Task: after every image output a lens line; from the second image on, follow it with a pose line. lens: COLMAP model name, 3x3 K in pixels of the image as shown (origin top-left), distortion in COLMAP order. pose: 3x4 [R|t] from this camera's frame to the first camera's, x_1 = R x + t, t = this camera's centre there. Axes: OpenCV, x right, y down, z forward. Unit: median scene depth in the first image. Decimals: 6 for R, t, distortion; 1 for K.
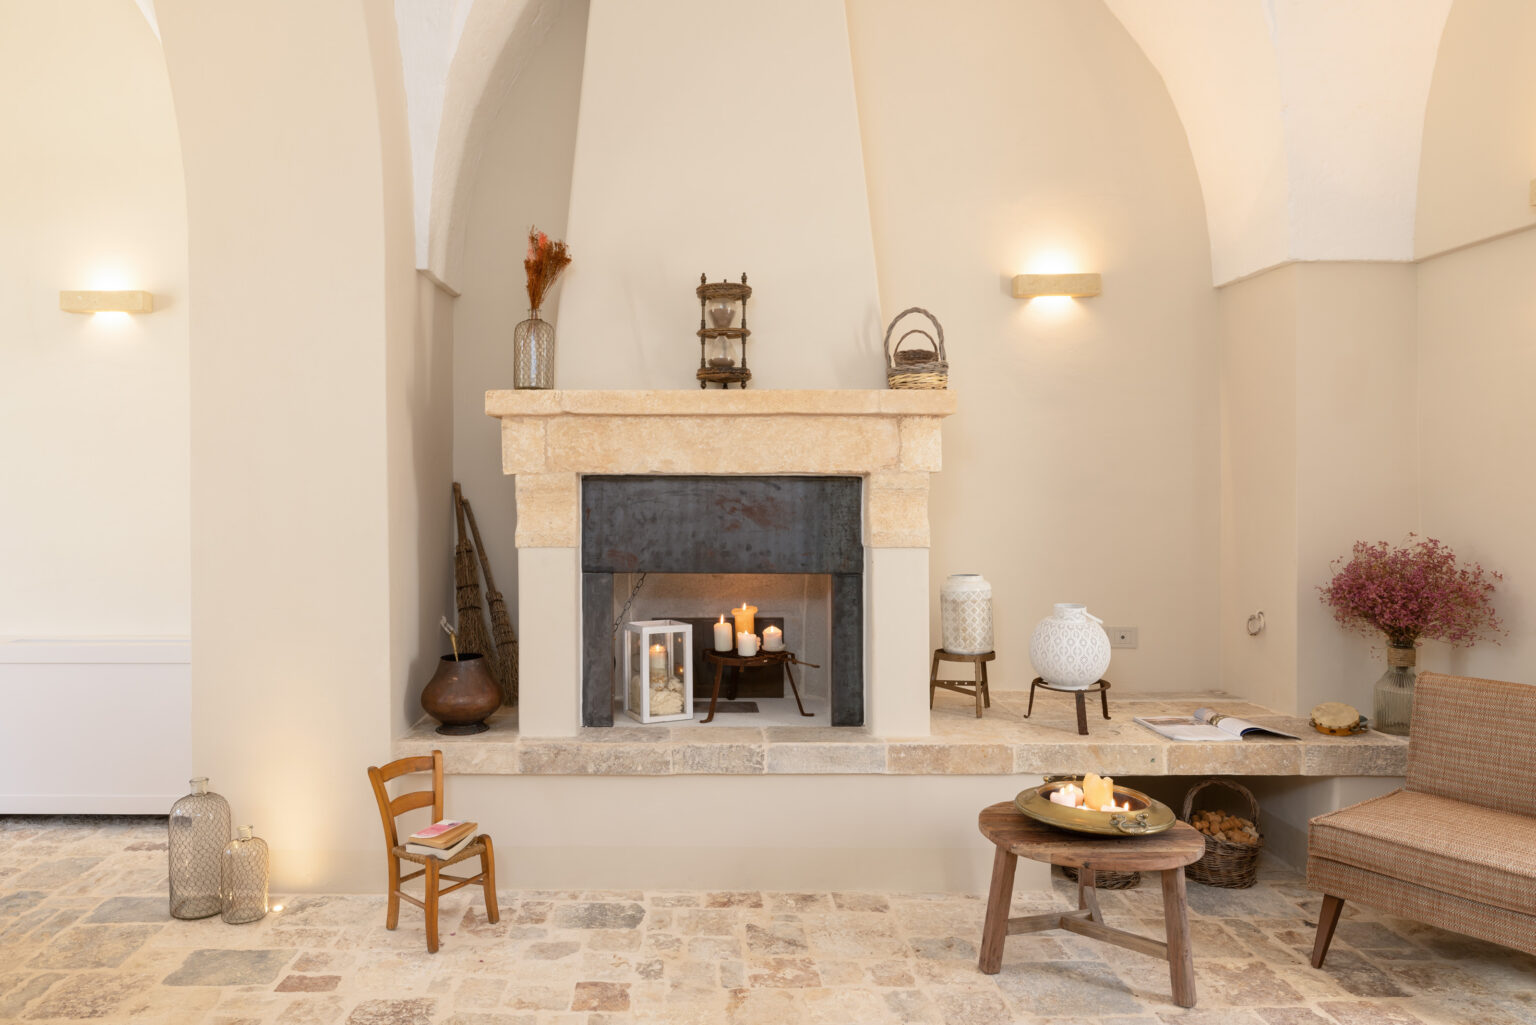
lens RADIAL K [[1054.5, 0, 709.8], [0, 1054.5, 506.1], [0, 0, 1]] dist [0.002896, -0.003937]
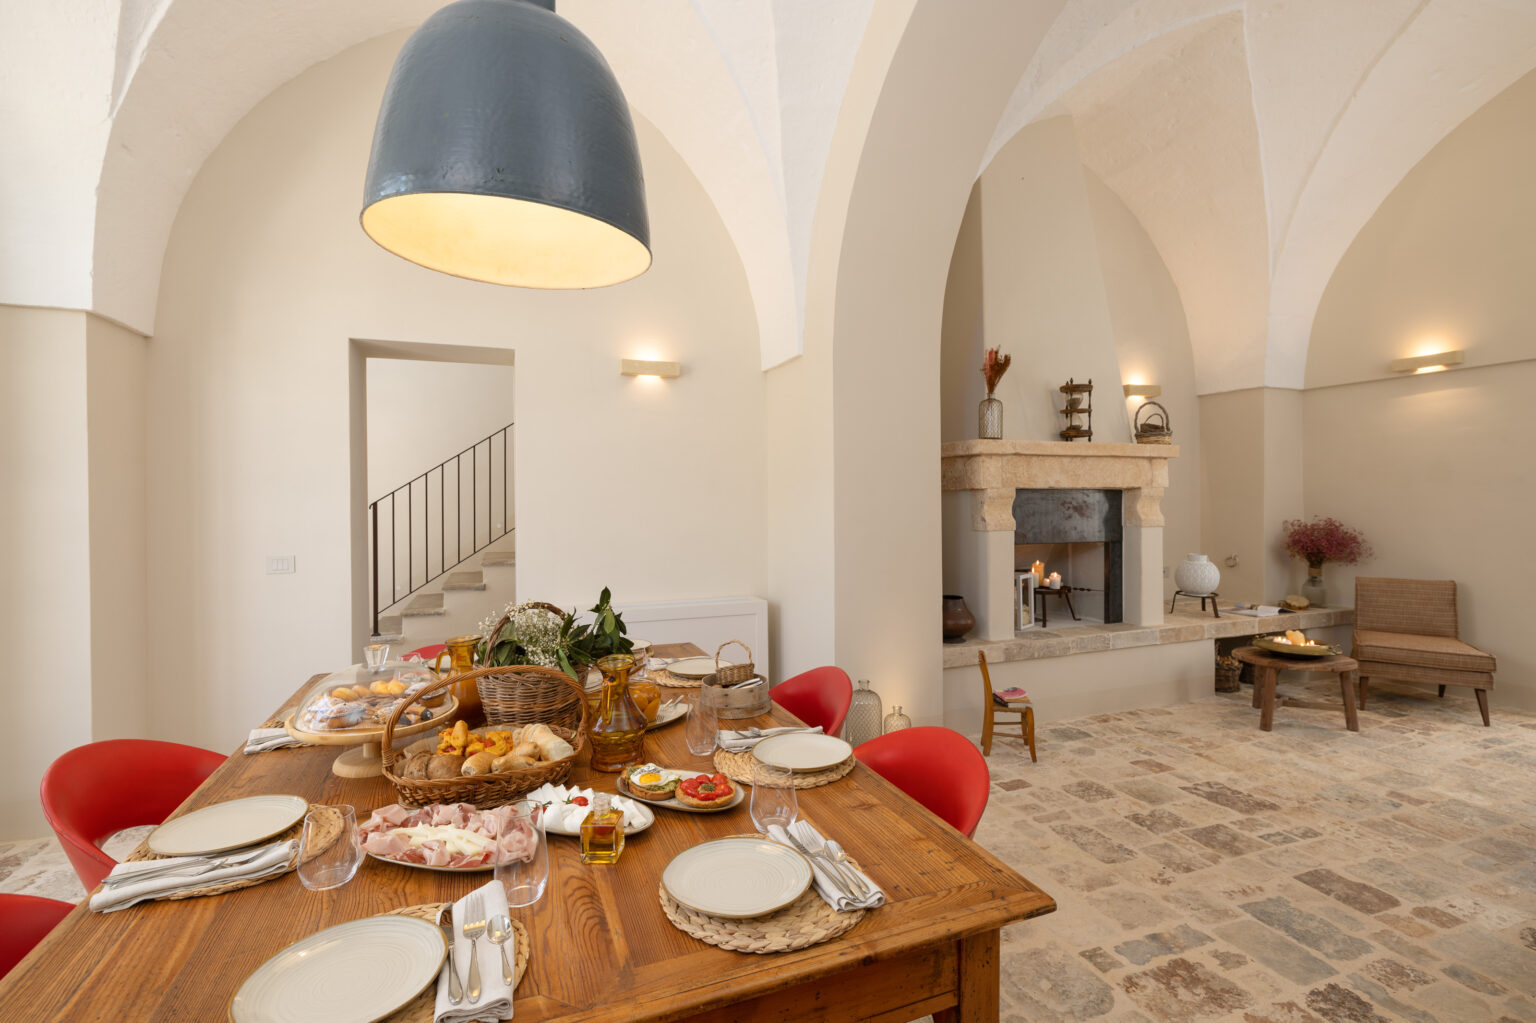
lens RADIAL K [[706.6, 0, 767.9], [0, 706.6, 505.5], [0, 0, 1]] dist [-0.000264, 0.000135]
pose [[0.930286, -0.009128, 0.366721, -0.936206], [0.012009, 0.999912, -0.005576, -0.000252], [-0.366638, 0.009592, 0.930314, 0.059035]]
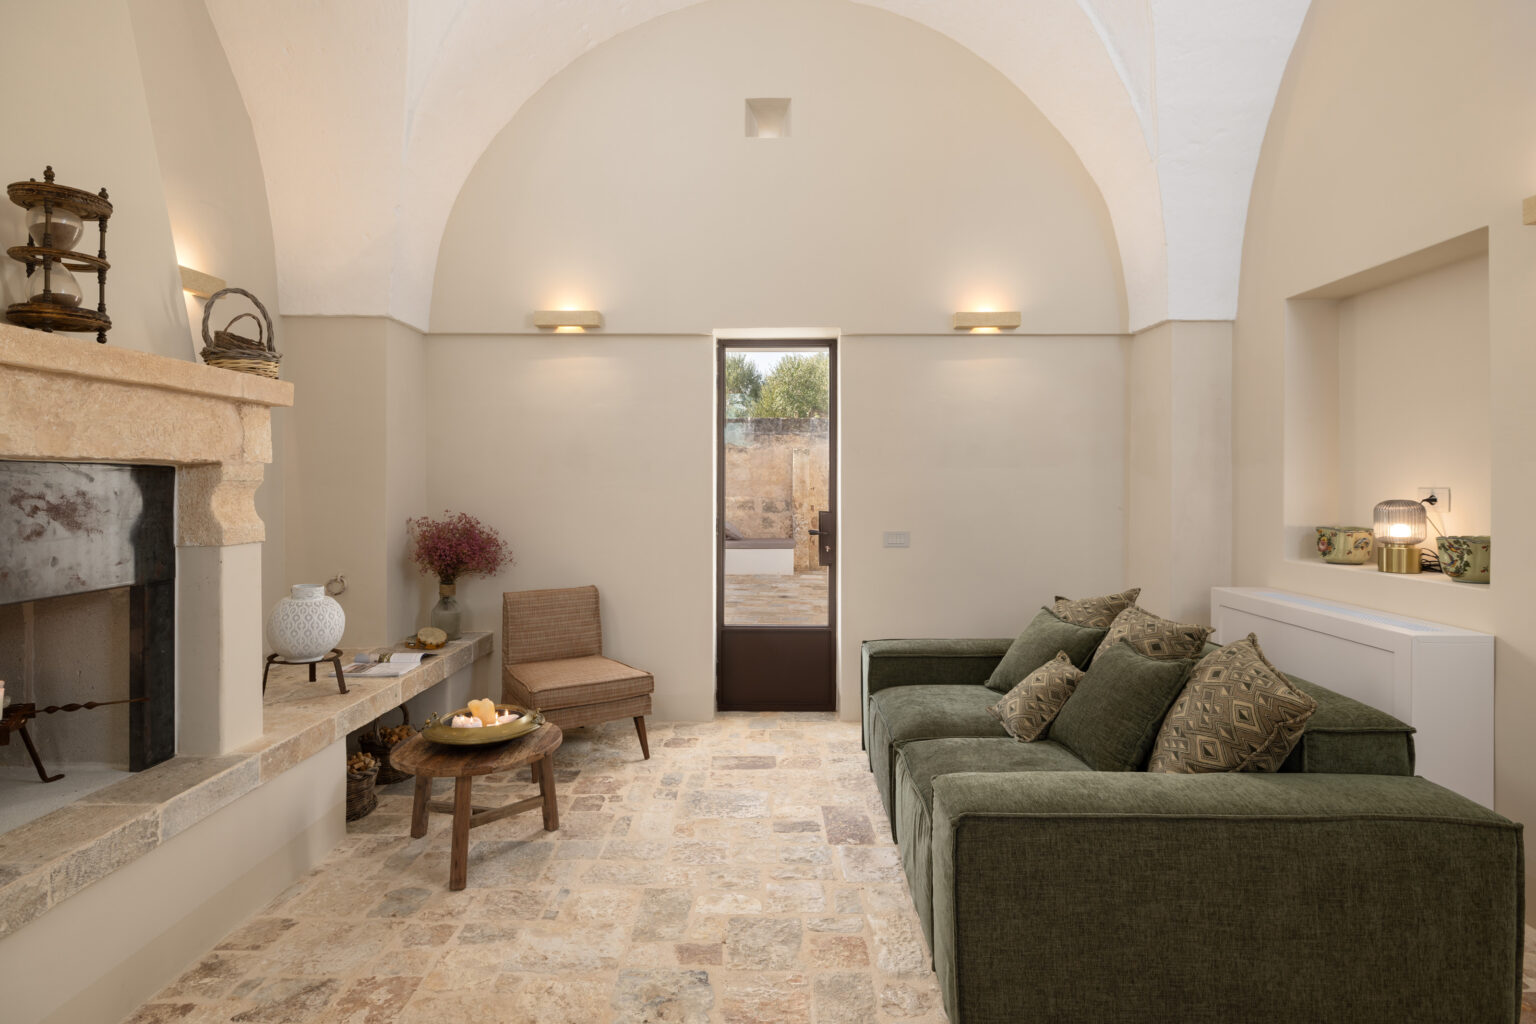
lens RADIAL K [[798.6, 0, 763.5], [0, 798.6, 484.6], [0, 0, 1]] dist [-0.002669, -0.000337]
pose [[0.011771, -0.001925, 0.999929, -0.516587], [0.012603, 0.999919, 0.001777, -0.008339], [-0.999851, 0.012581, 0.011794, 0.526852]]
